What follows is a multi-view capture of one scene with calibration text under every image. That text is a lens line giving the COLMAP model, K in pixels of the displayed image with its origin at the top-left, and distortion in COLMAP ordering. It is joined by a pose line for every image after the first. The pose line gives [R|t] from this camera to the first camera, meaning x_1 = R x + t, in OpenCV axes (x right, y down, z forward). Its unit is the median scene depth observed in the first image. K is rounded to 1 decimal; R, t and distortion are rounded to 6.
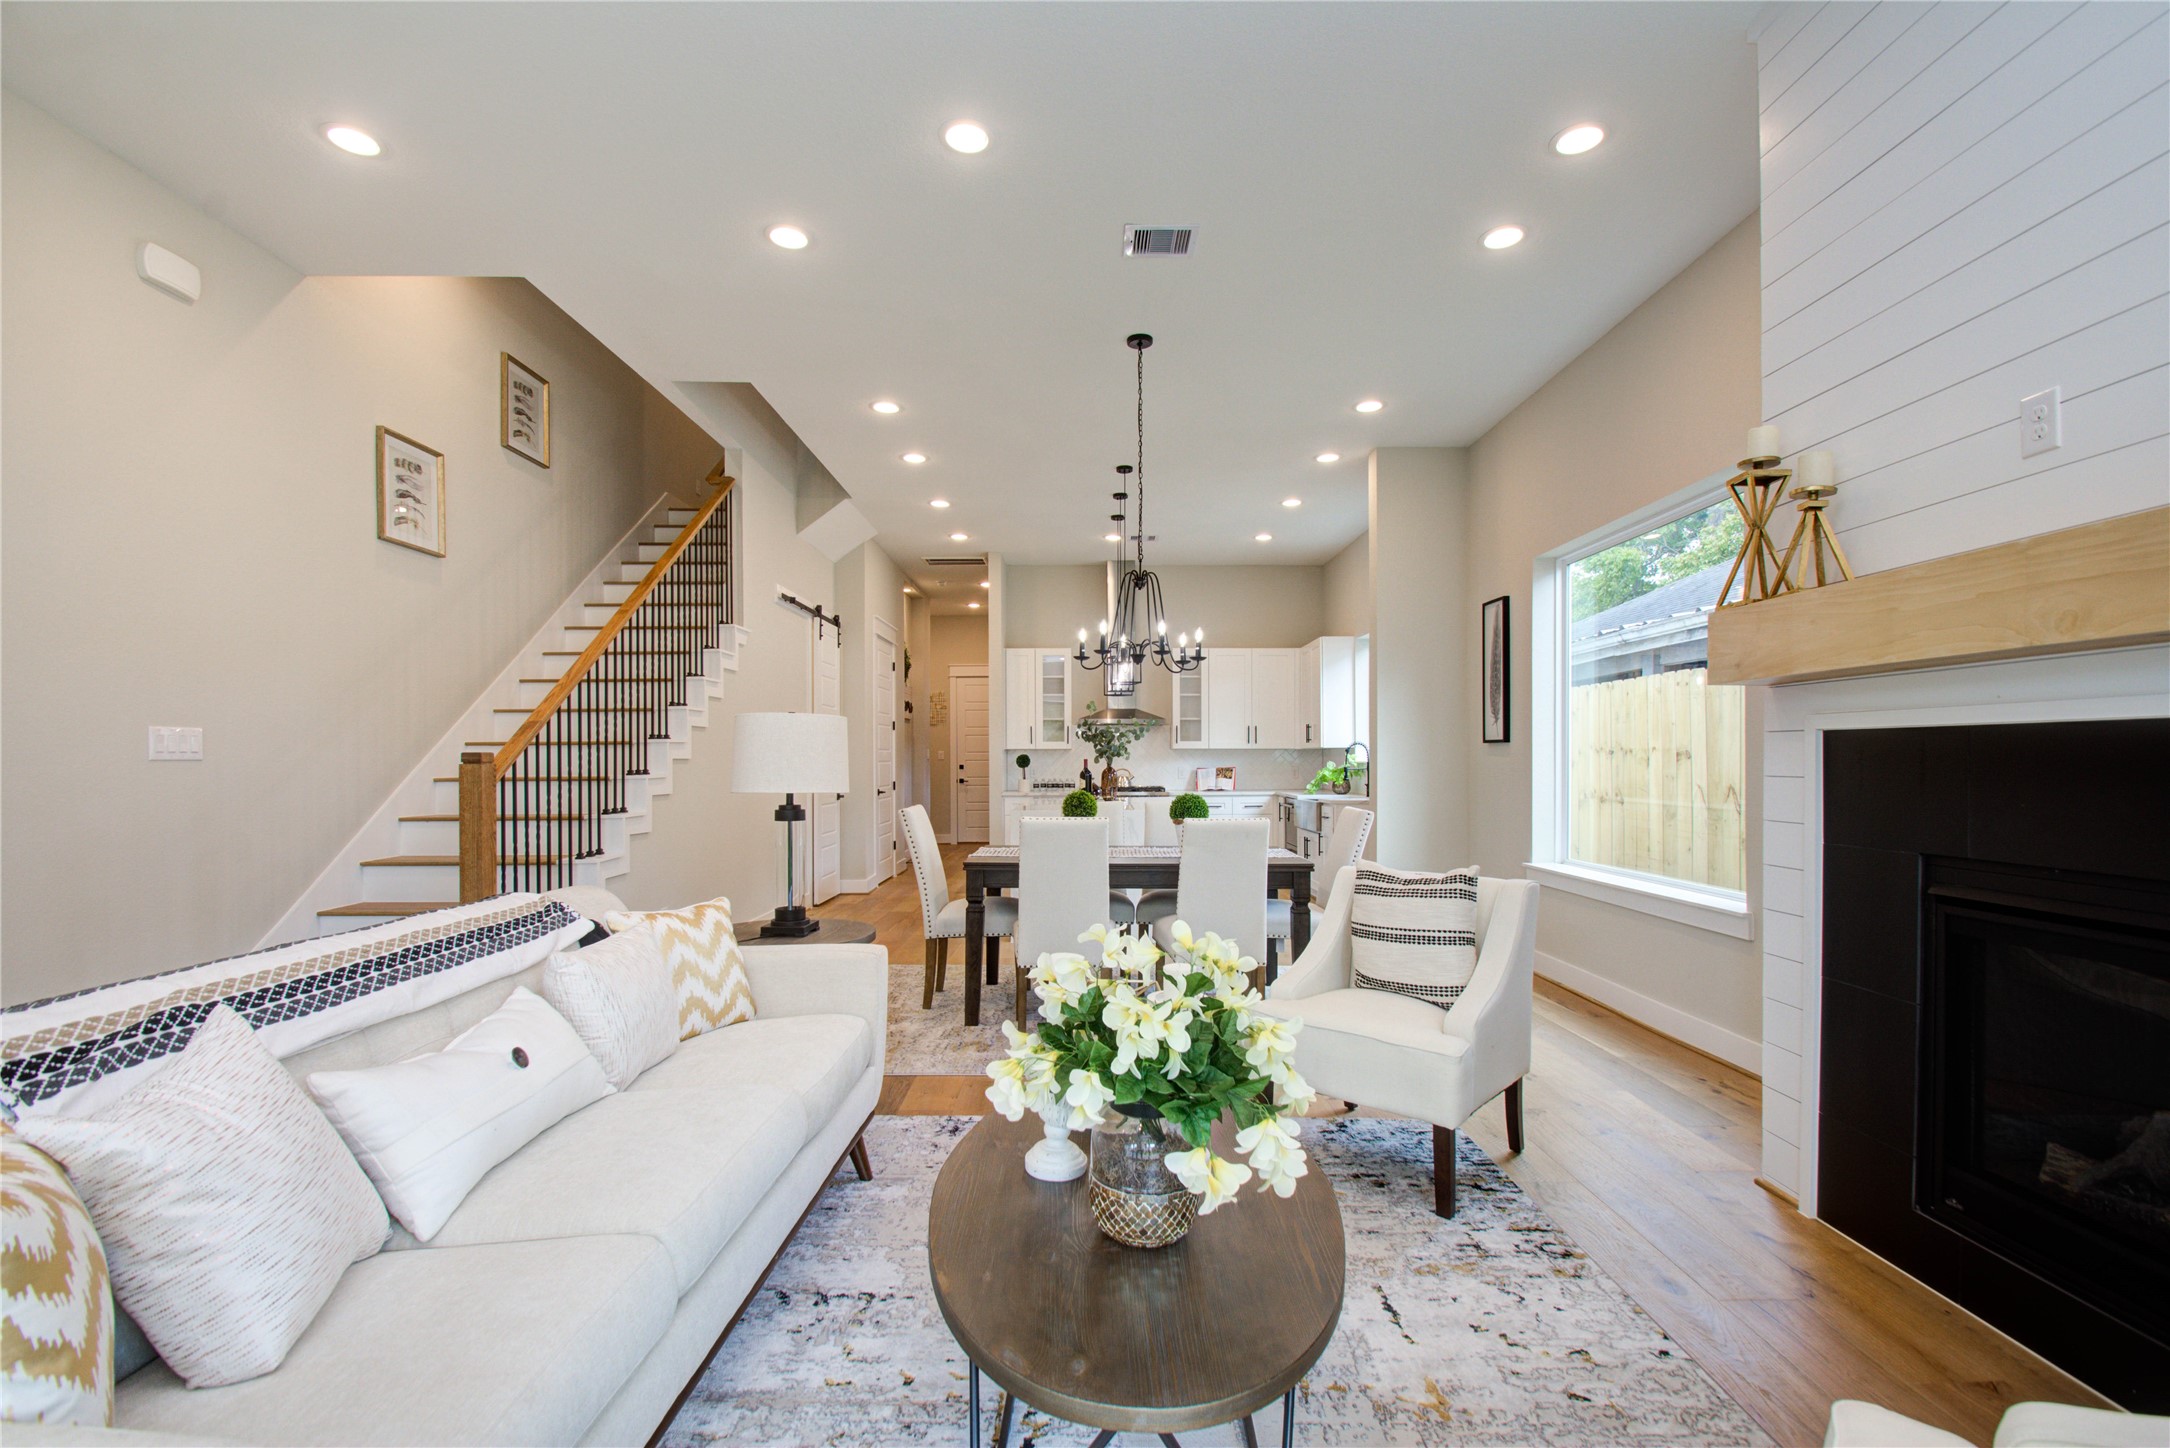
lens RADIAL K [[979.5, 0, 1070.2], [0, 979.5, 749.9], [0, 0, 1]] dist [0.019251, -0.018055]
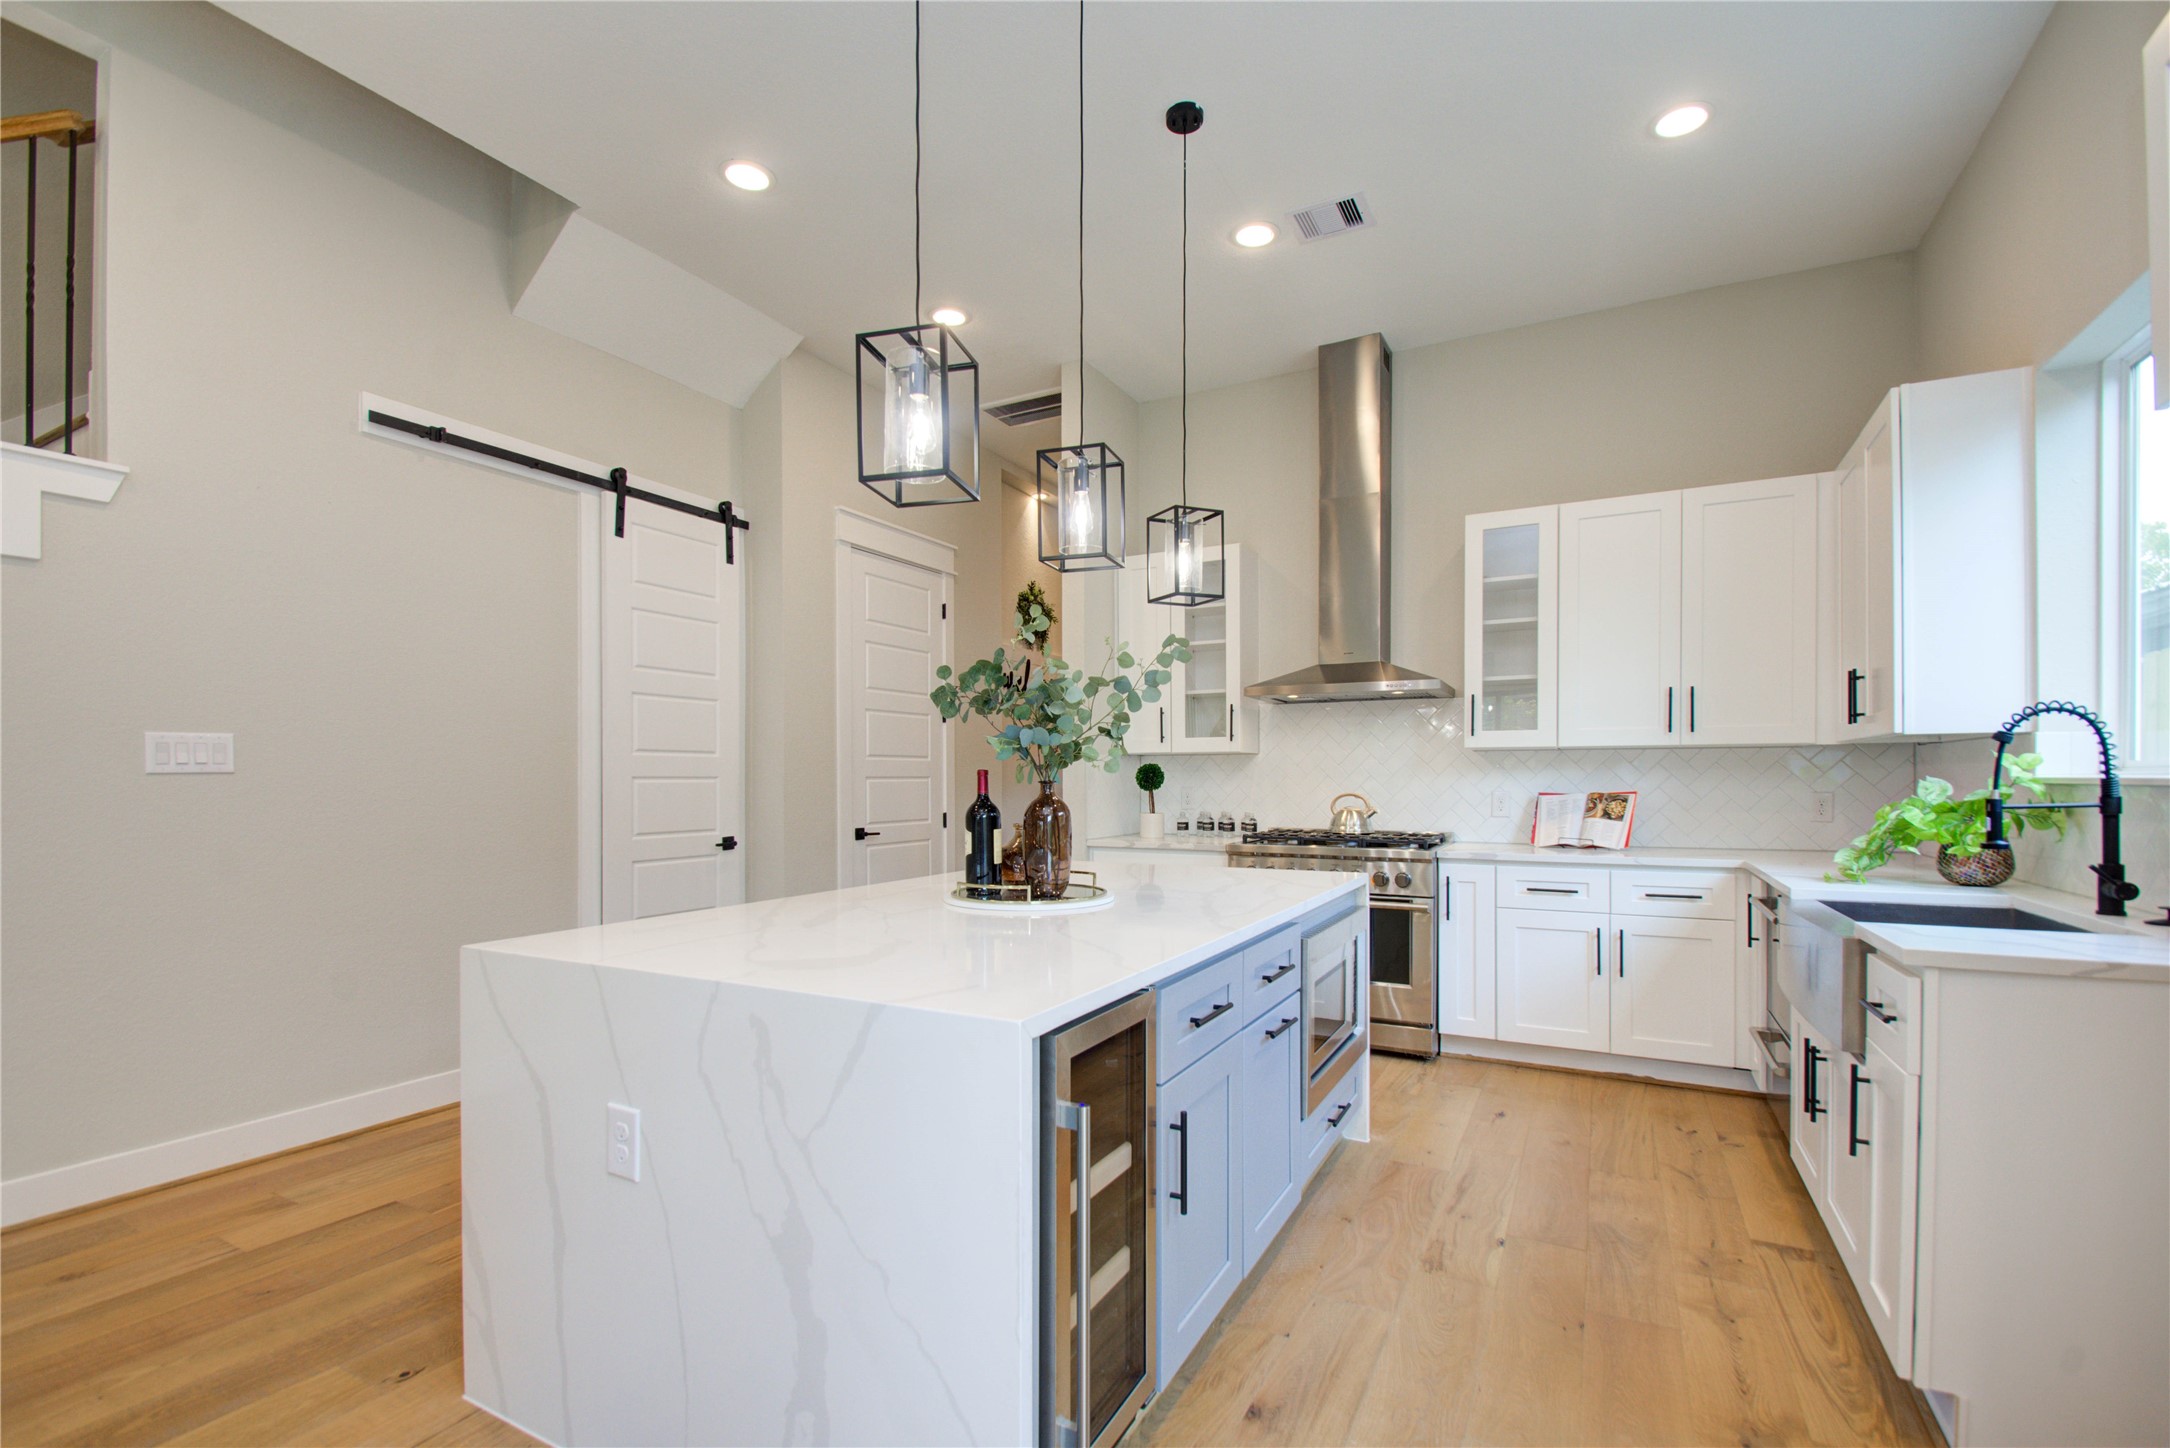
lens RADIAL K [[979.5, 0, 1070.2], [0, 979.5, 749.9], [0, 0, 1]] dist [0.019251, -0.018055]
pose [[0.884968, -0.010999, -0.465523, 0.159056], [0.002685, 0.999825, -0.018518, 0.007433], [0.465645, 0.015138, 0.884842, 0.561619]]
